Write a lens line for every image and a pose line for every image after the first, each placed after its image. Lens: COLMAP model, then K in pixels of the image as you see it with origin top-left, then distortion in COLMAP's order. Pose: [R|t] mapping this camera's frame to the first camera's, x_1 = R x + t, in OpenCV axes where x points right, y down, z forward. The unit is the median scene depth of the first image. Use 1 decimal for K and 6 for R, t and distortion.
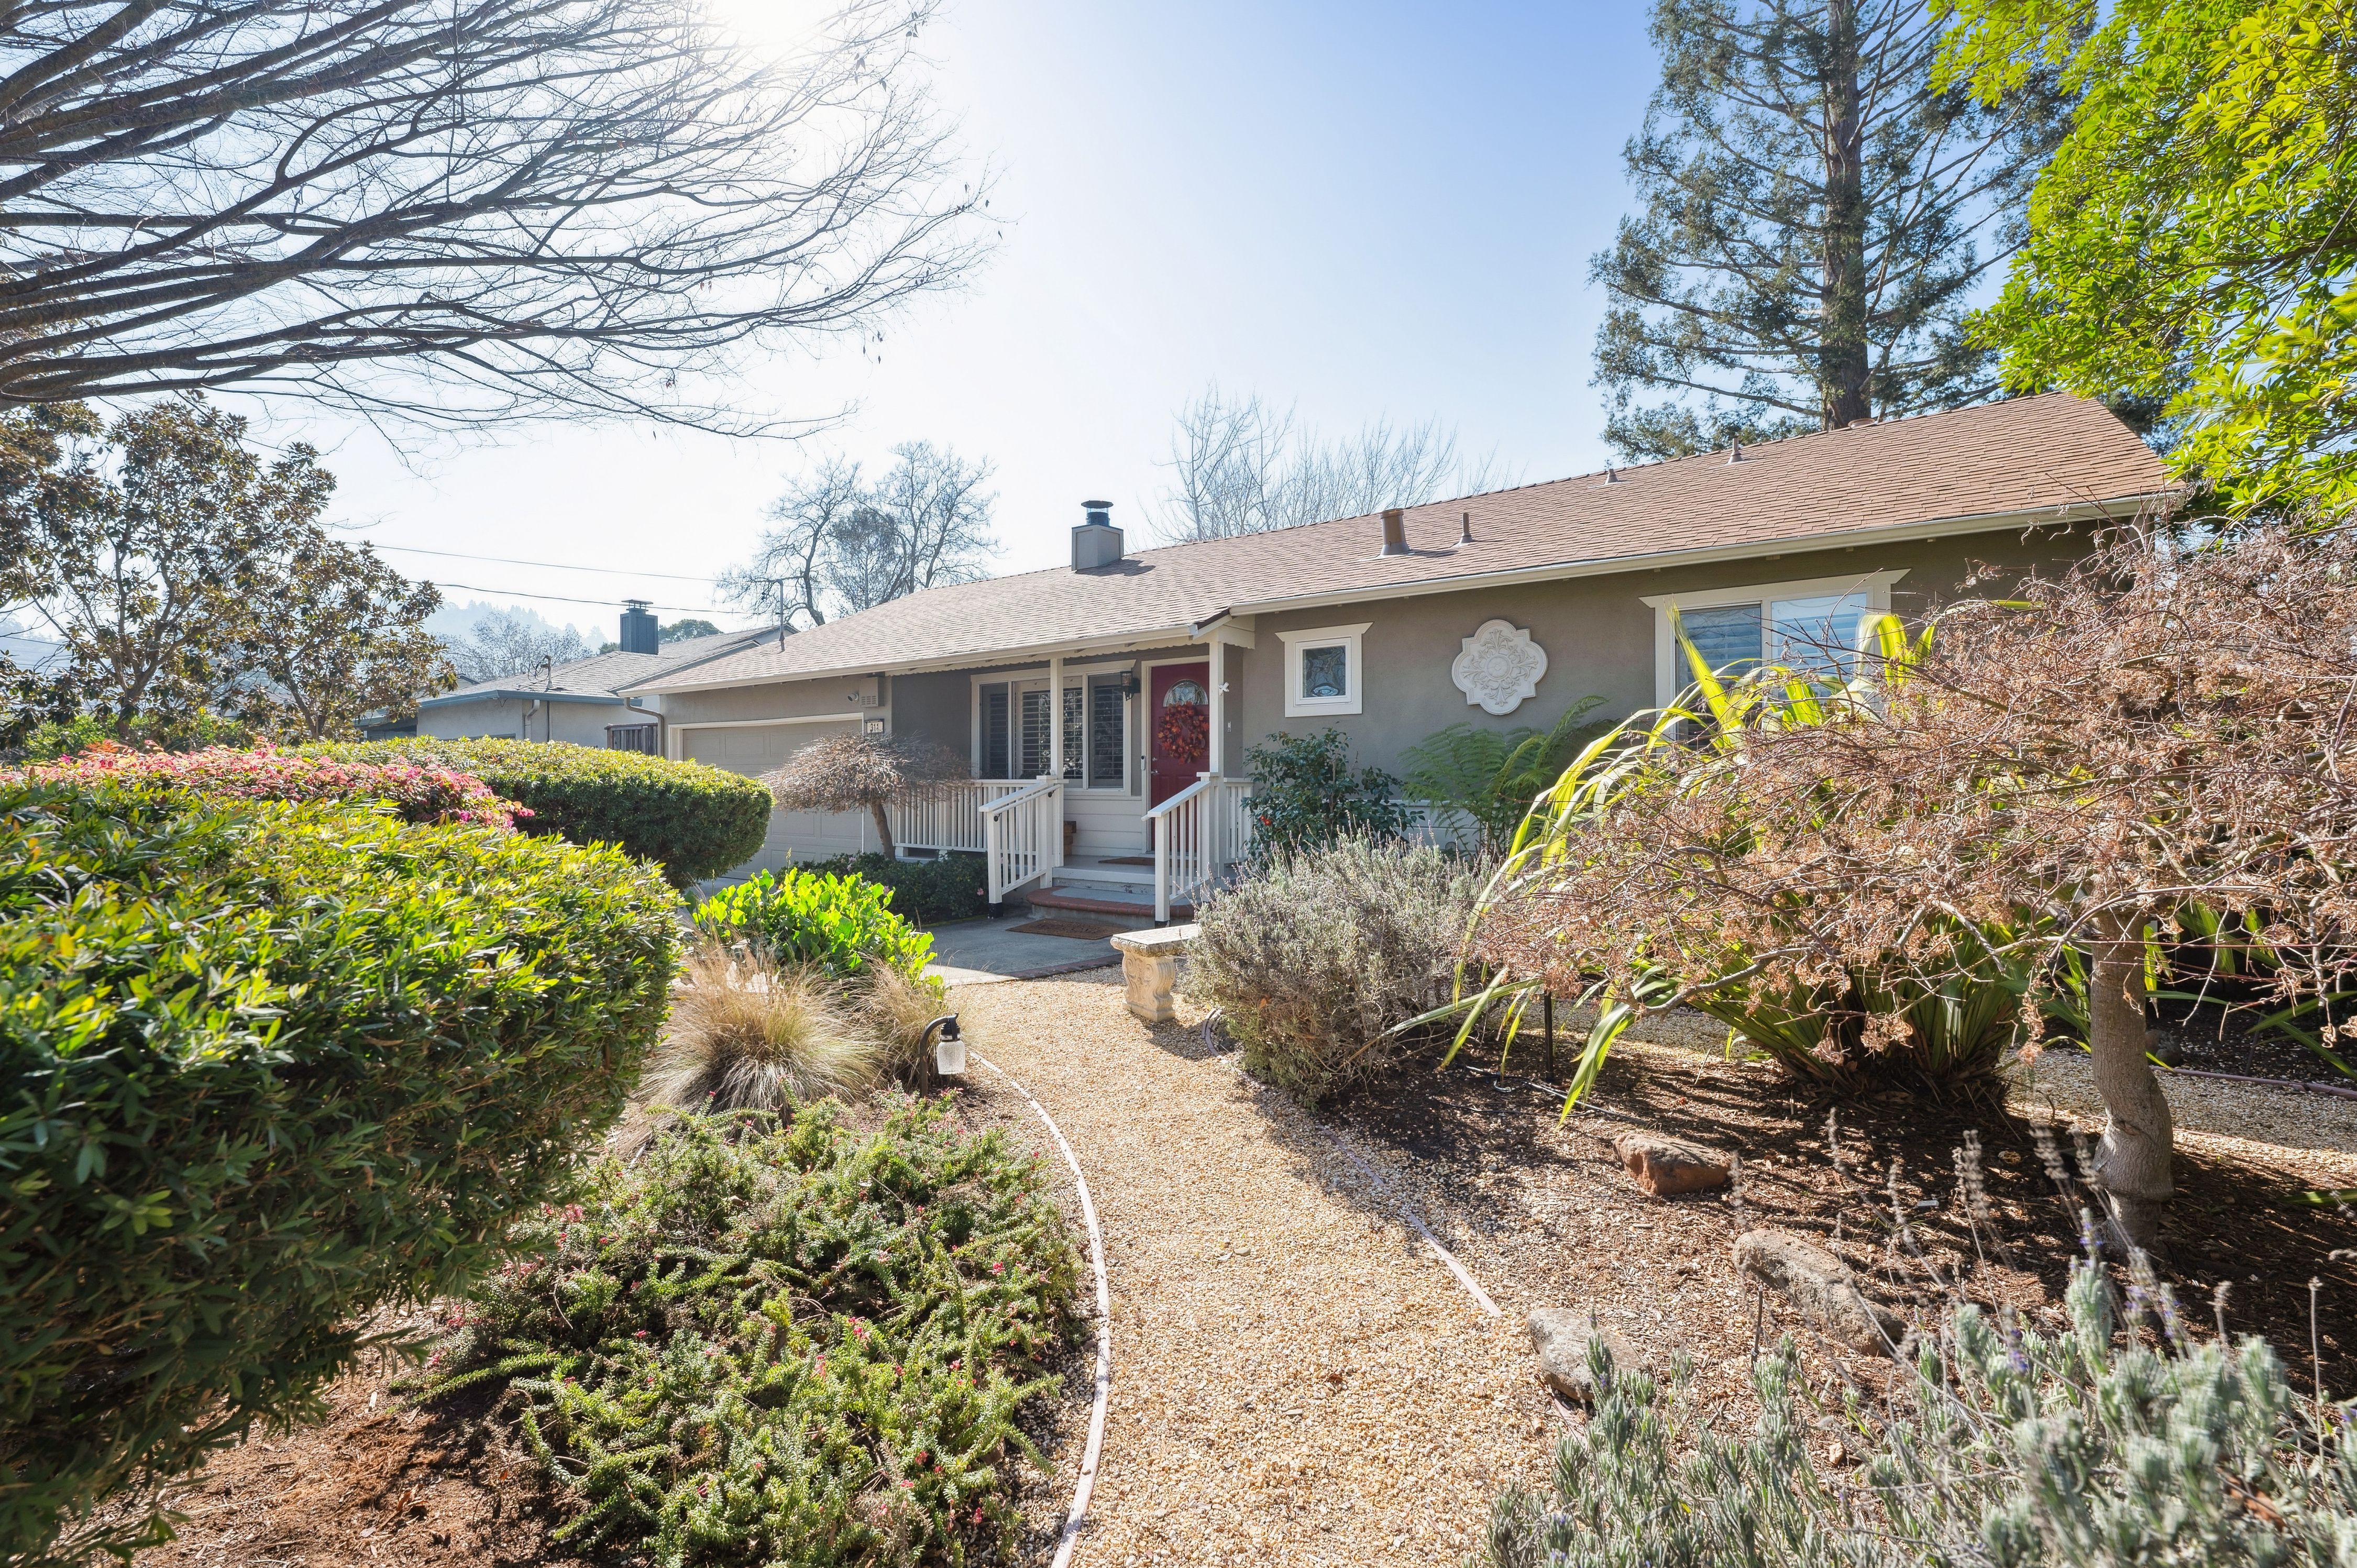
lens RADIAL K [[1015.8, 0, 1171.3], [0, 1015.8, 758.2], [0, 0, 1]] dist [0.001454, 0.000168]
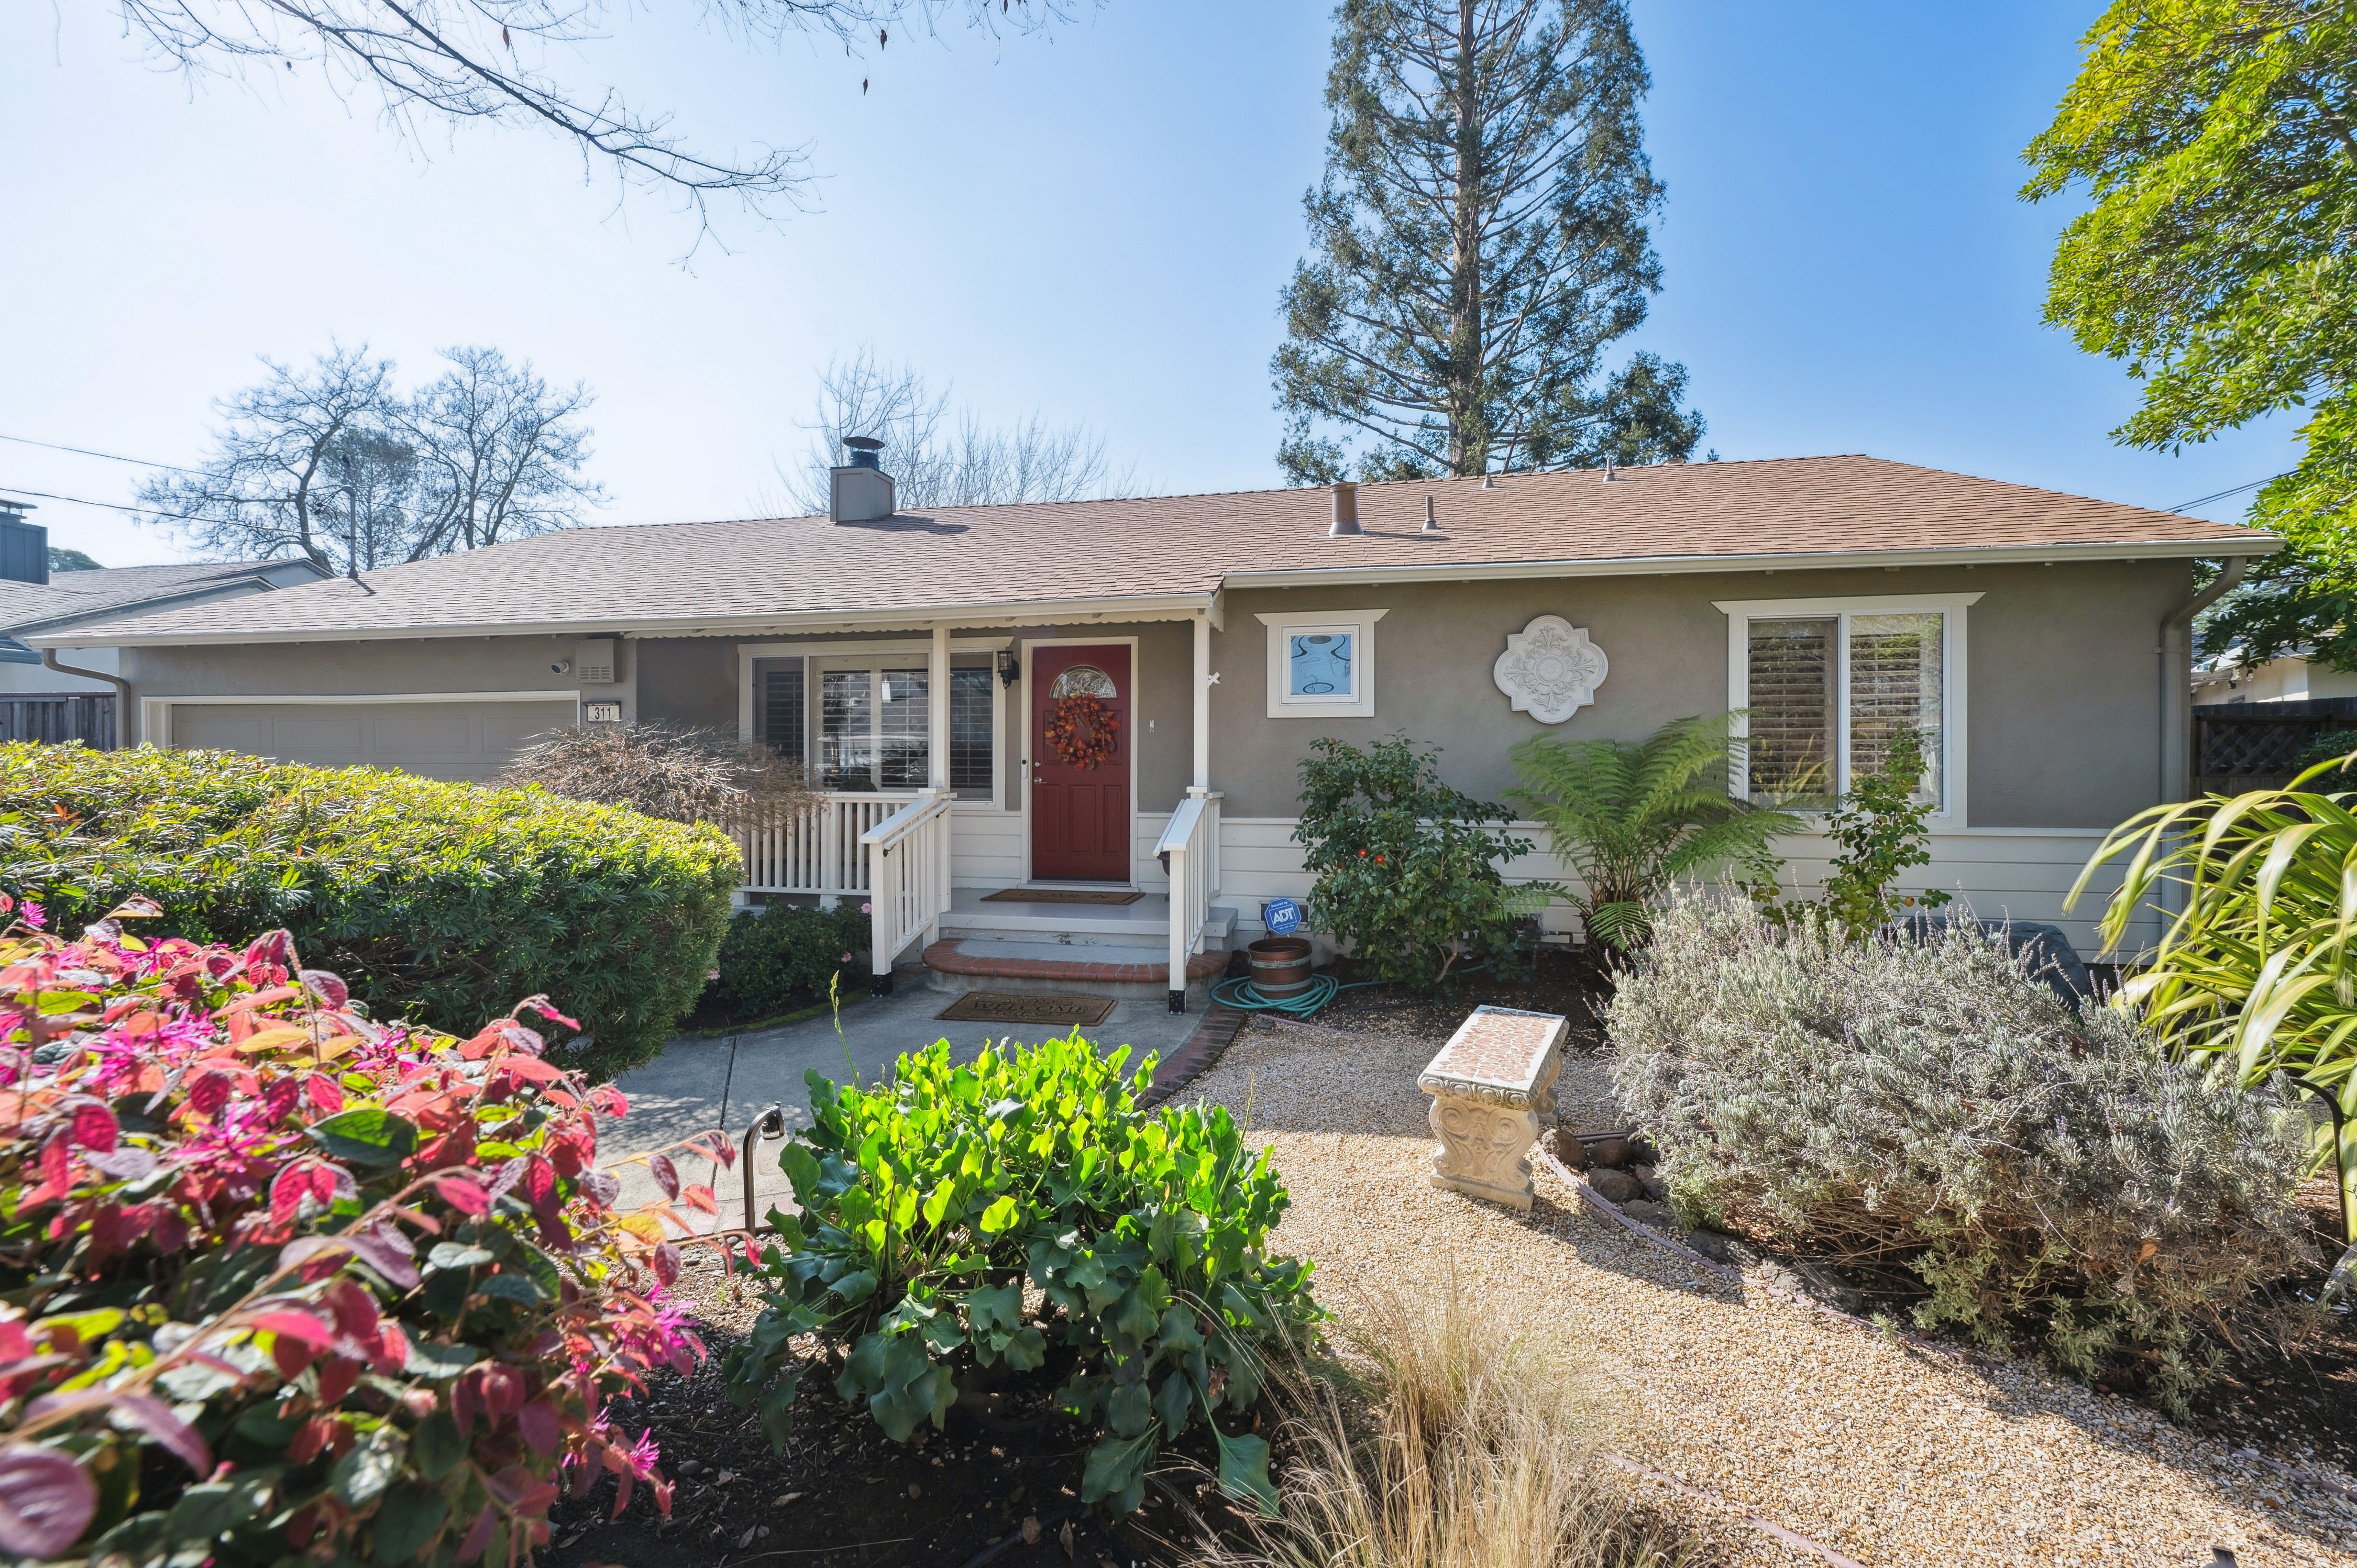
lens RADIAL K [[949.4, 0, 1179.8], [0, 949.4, 766.5], [0, 0, 1]] dist [0.000467, 0.000173]
pose [[0.904646, 0.004194, 0.426144, -0.166777], [-0.012951, 0.999760, 0.017654, -0.008298], [-0.425968, -0.021490, 0.904483, 0.202384]]
